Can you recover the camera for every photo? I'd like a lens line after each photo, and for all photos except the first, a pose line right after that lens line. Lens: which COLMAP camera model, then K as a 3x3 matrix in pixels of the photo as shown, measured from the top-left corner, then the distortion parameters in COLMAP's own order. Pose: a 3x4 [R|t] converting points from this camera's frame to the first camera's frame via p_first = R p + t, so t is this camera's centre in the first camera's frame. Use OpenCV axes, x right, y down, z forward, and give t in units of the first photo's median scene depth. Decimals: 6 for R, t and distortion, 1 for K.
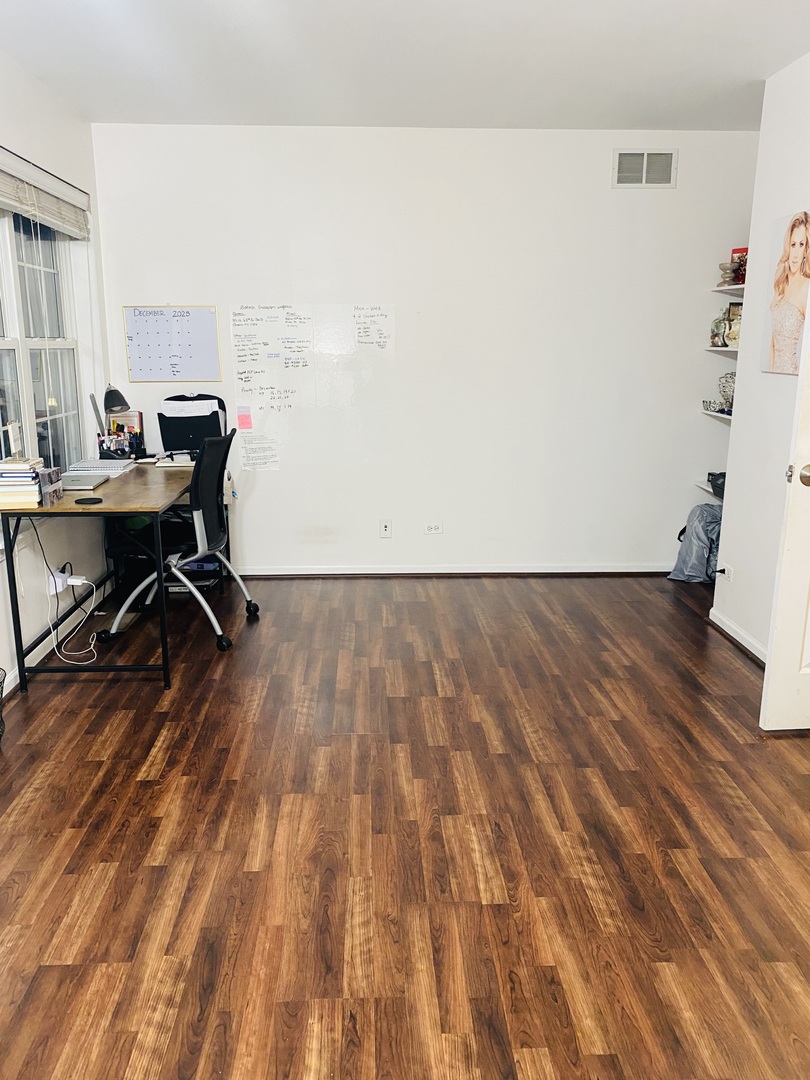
lens RADIAL K [[821.2, 0, 404.1], [0, 821.2, 538.5], [0, 0, 1]] dist [-0.003366, -0.002911]
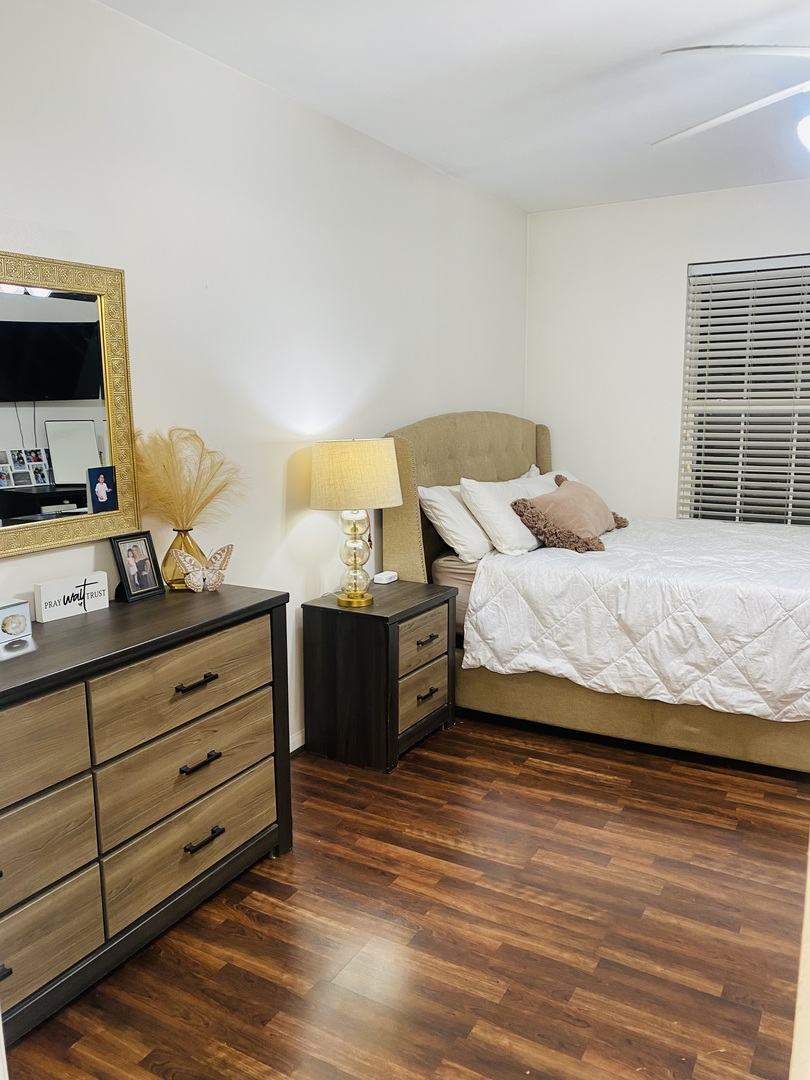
lens RADIAL K [[821.2, 0, 404.5], [0, 821.2, 540.5], [0, 0, 1]] dist [-0.003366, -0.002911]
pose [[-0.538466, 0.151124, -0.828985, 0.803952], [-0.180628, 0.940218, 0.288729, -0.360931], [0.823060, 0.305209, -0.478978, 1.428483]]
